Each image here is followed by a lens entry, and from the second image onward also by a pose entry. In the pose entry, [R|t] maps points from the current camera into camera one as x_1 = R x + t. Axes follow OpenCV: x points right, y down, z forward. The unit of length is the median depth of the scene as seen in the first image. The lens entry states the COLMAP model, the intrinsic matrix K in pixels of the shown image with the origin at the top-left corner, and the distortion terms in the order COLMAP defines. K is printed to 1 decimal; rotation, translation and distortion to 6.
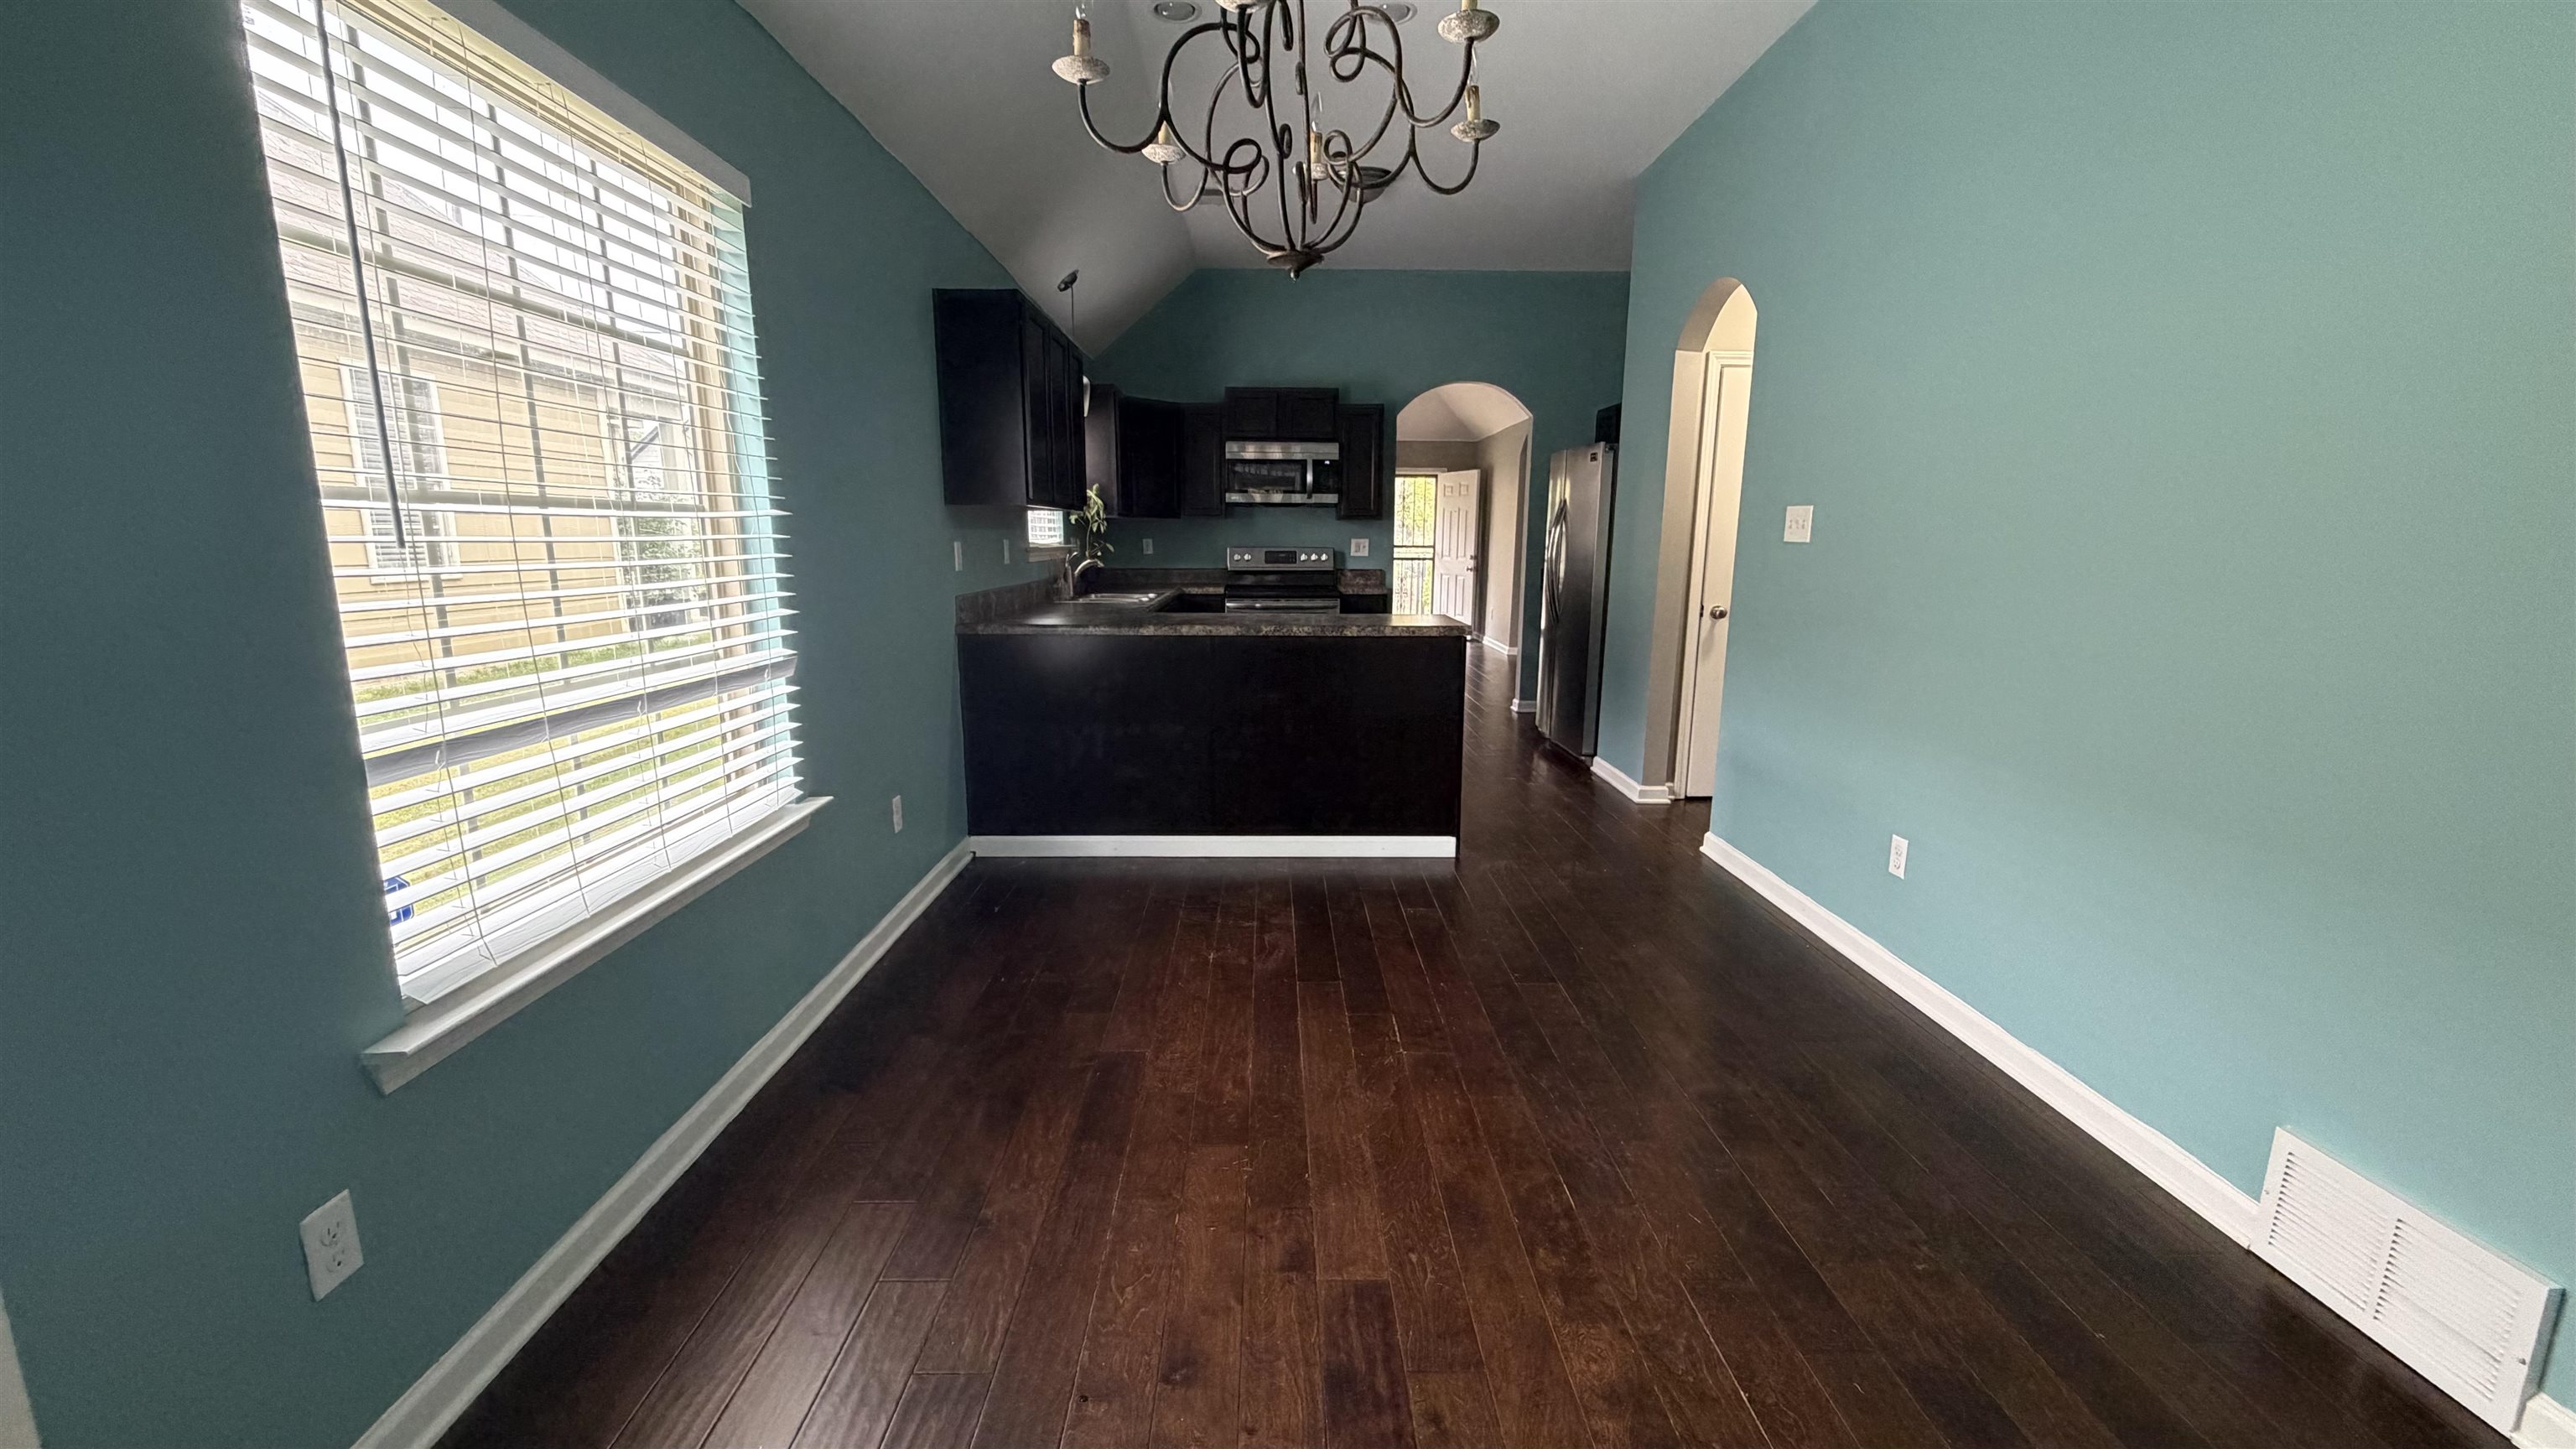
lens RADIAL K [[1026.3, 0, 1277.5], [0, 1026.3, 715.0], [0, 0, 1]] dist [0.001973, -0.000116]
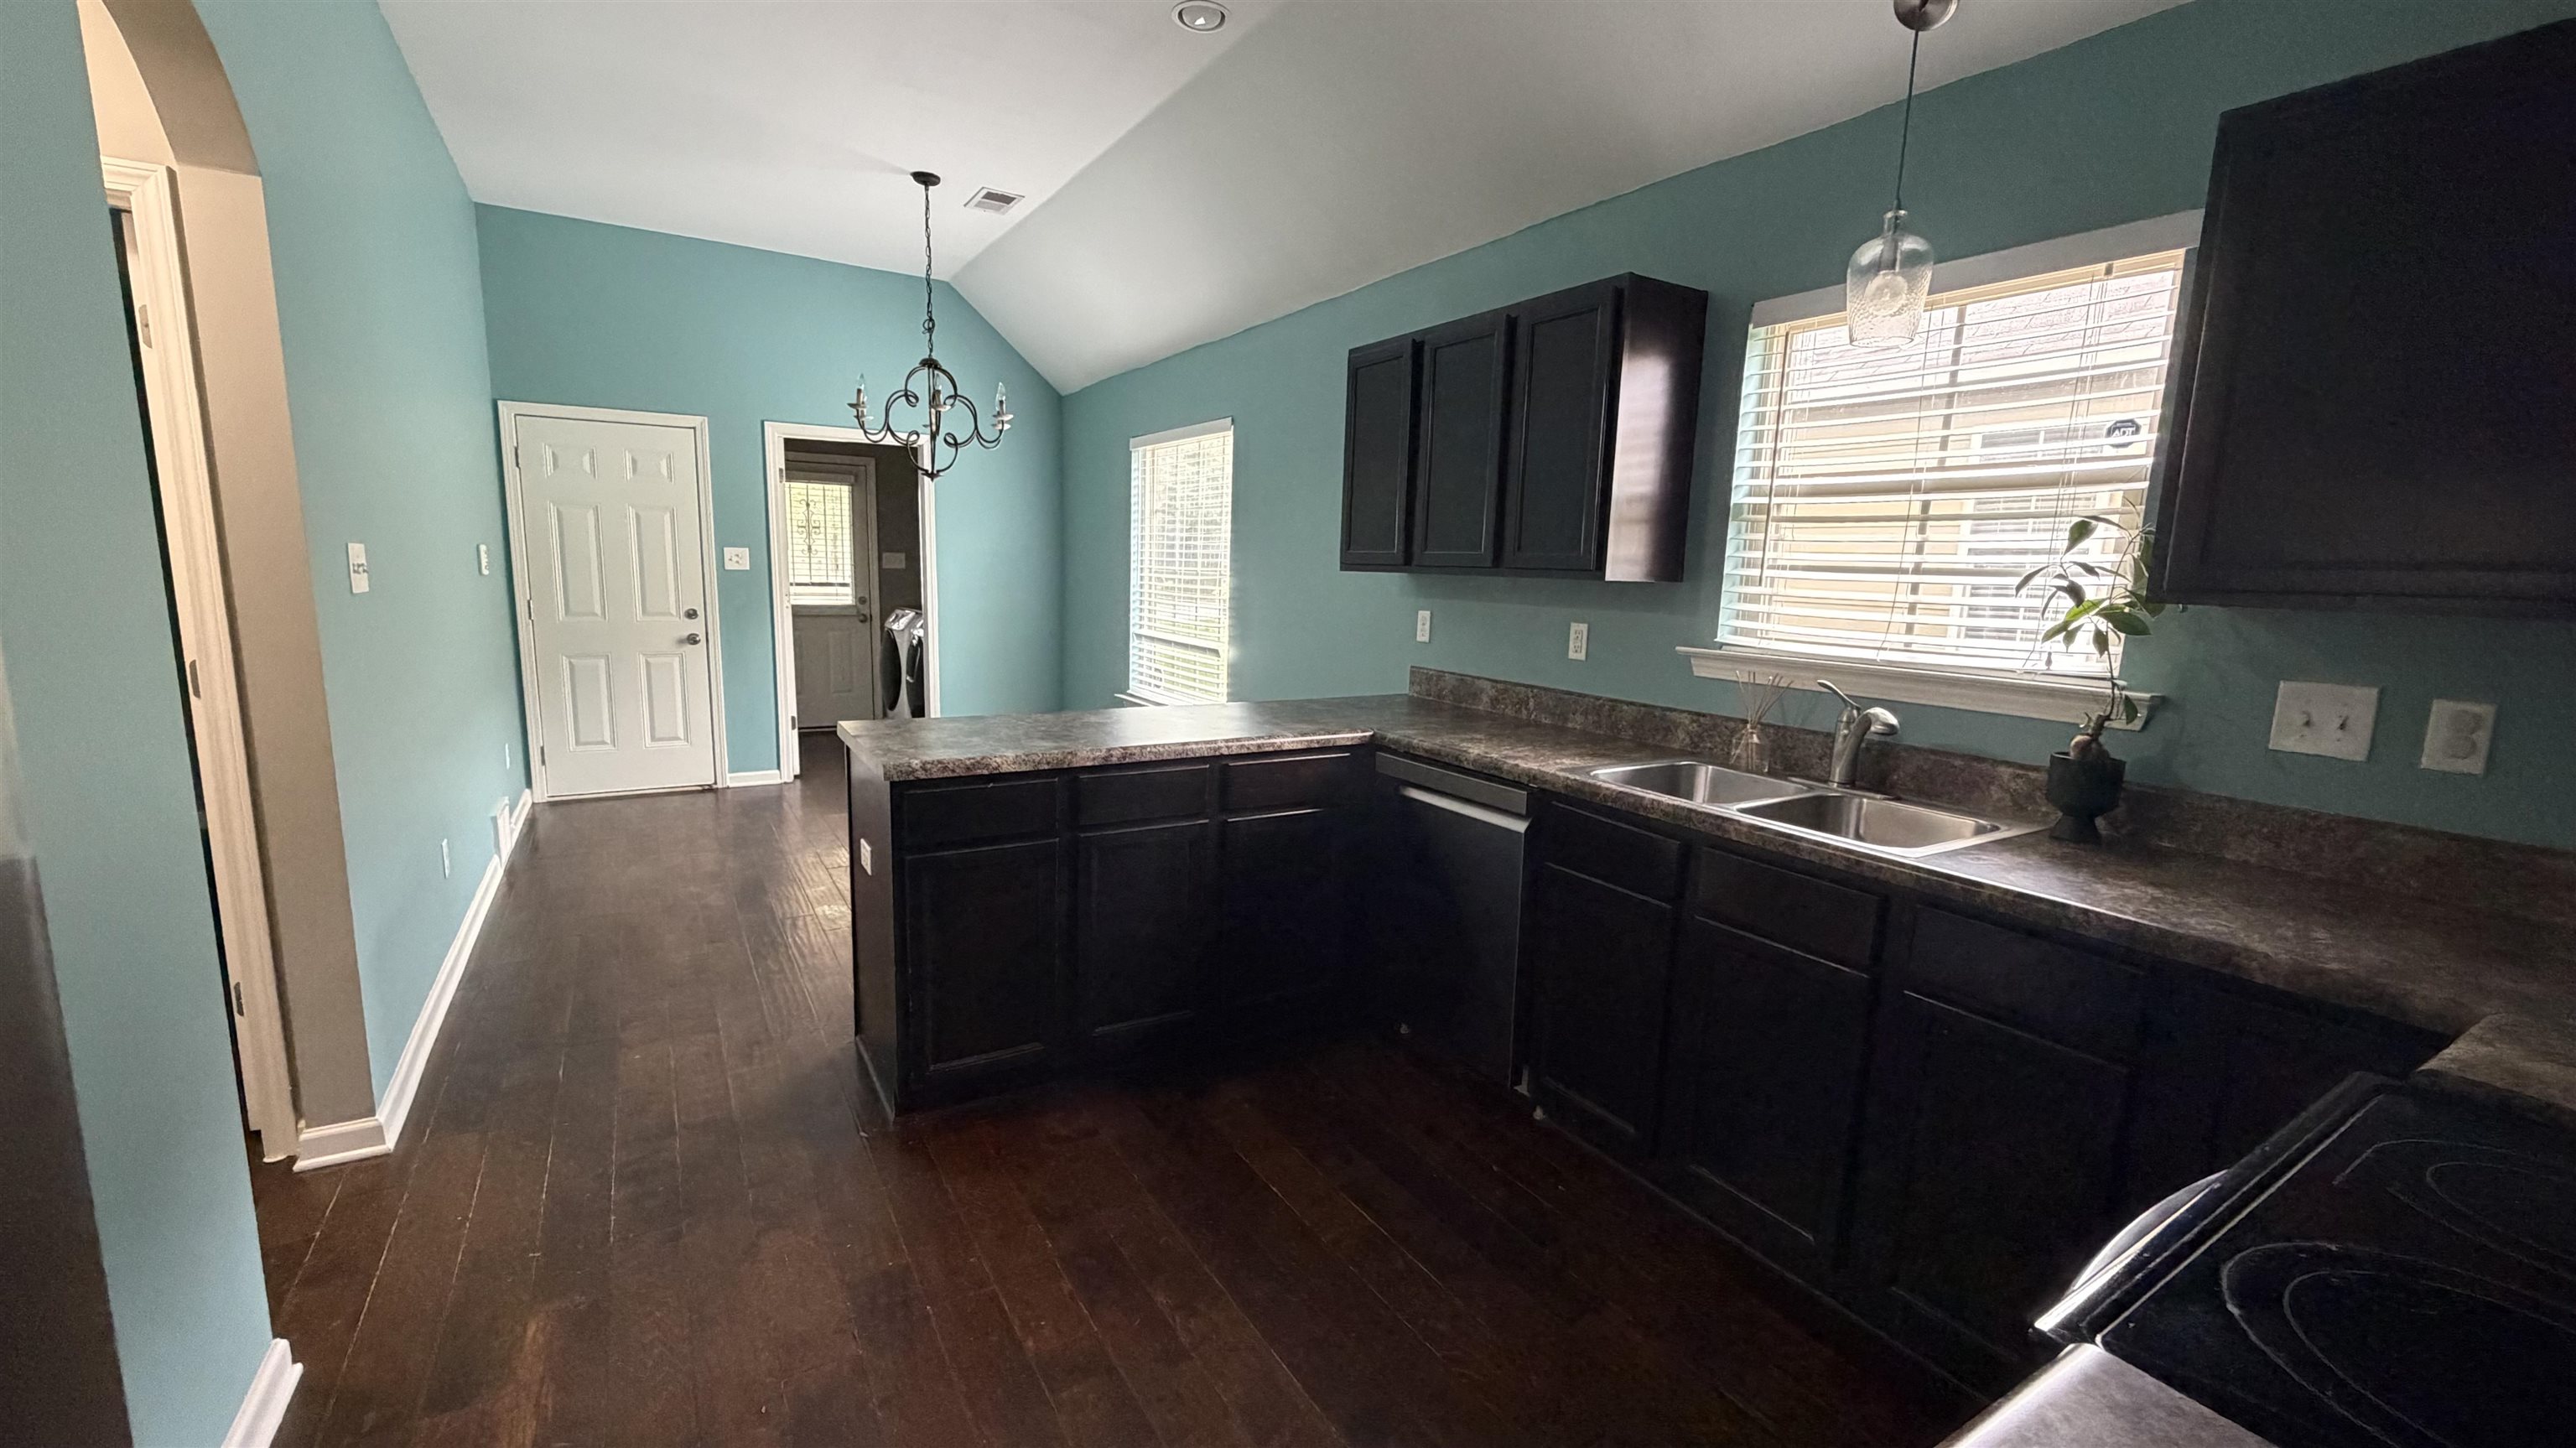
lens RADIAL K [[1025.4, 0, 1287.1], [0, 1025.4, 720.0], [0, 0, 1]] dist [0.000494, 0.000142]
pose [[-0.855809, 0.044962, -0.515333, 0.282088], [-0.124735, 0.948883, 0.289934, -0.325610], [0.502027, 0.312408, -0.806455, 1.697380]]
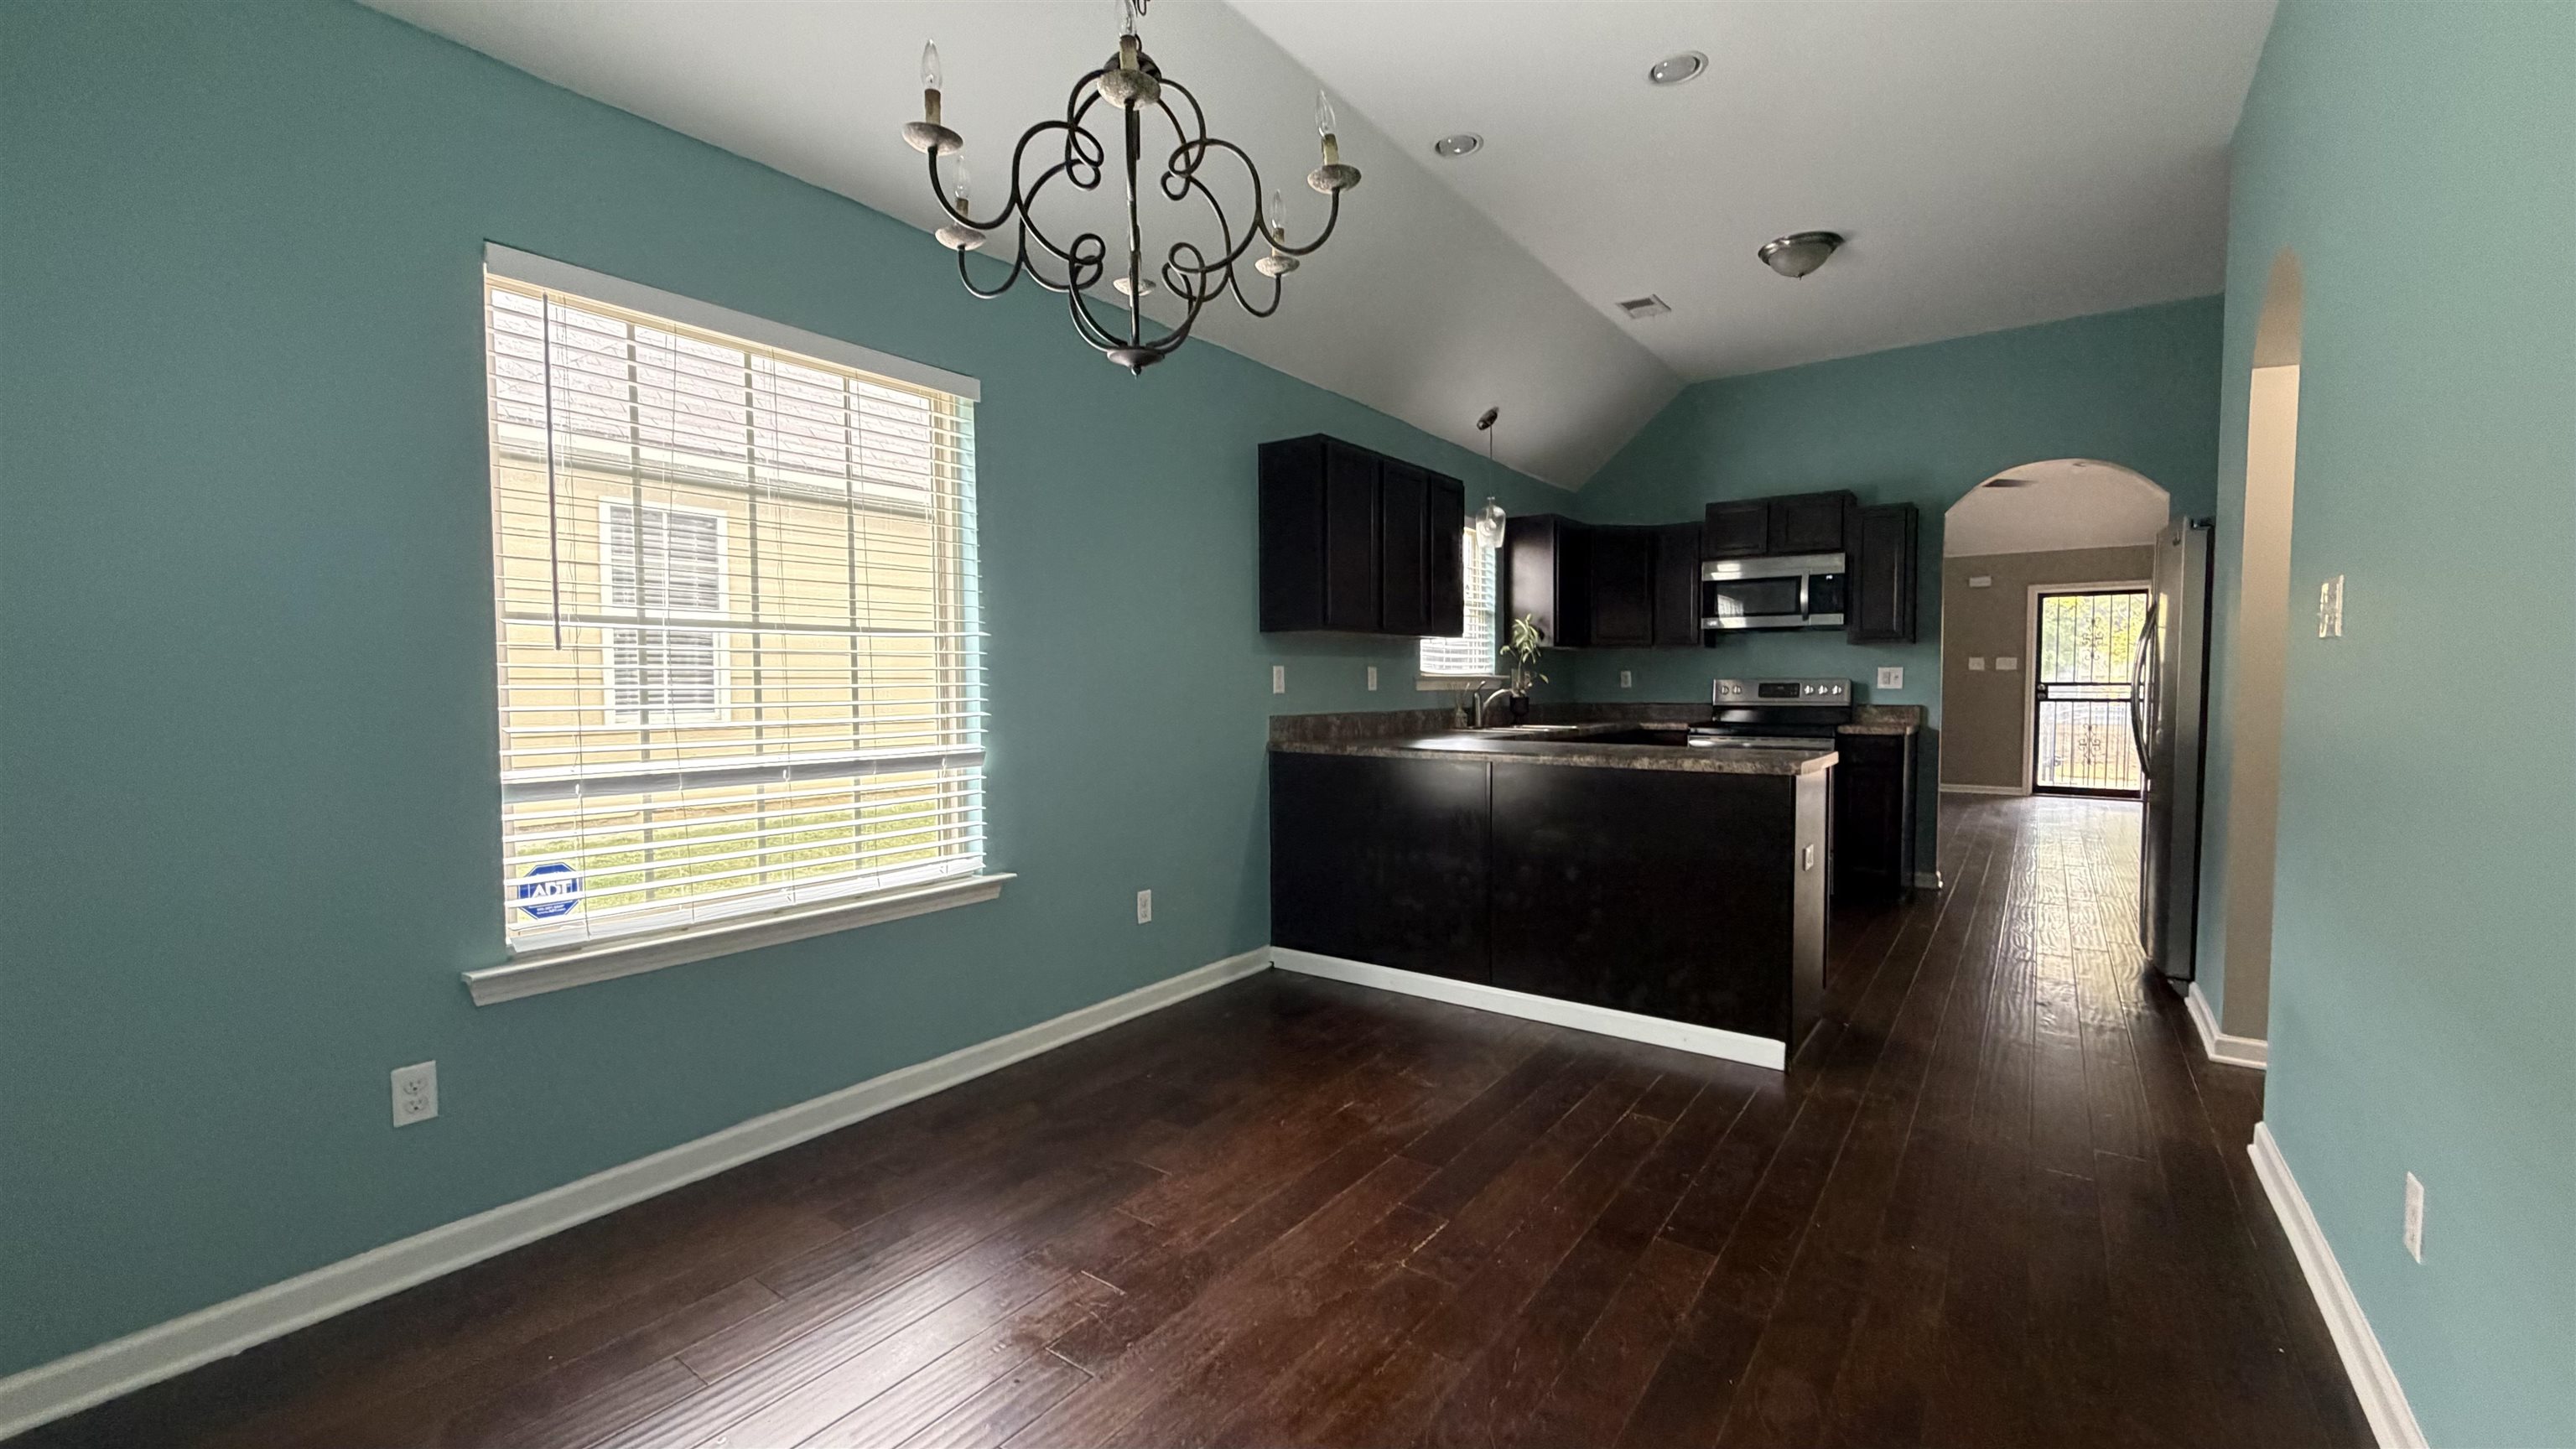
lens RADIAL K [[1025.5, 0, 1287.1], [0, 1025.5, 720.5], [0, 0, 1]] dist [0.000494, 0.000142]
pose [[0.799338, 0.015282, -0.600687, 0.335517], [-0.097122, 0.989818, -0.104059, -0.001380], [0.592980, 0.141518, 0.792684, 0.156246]]
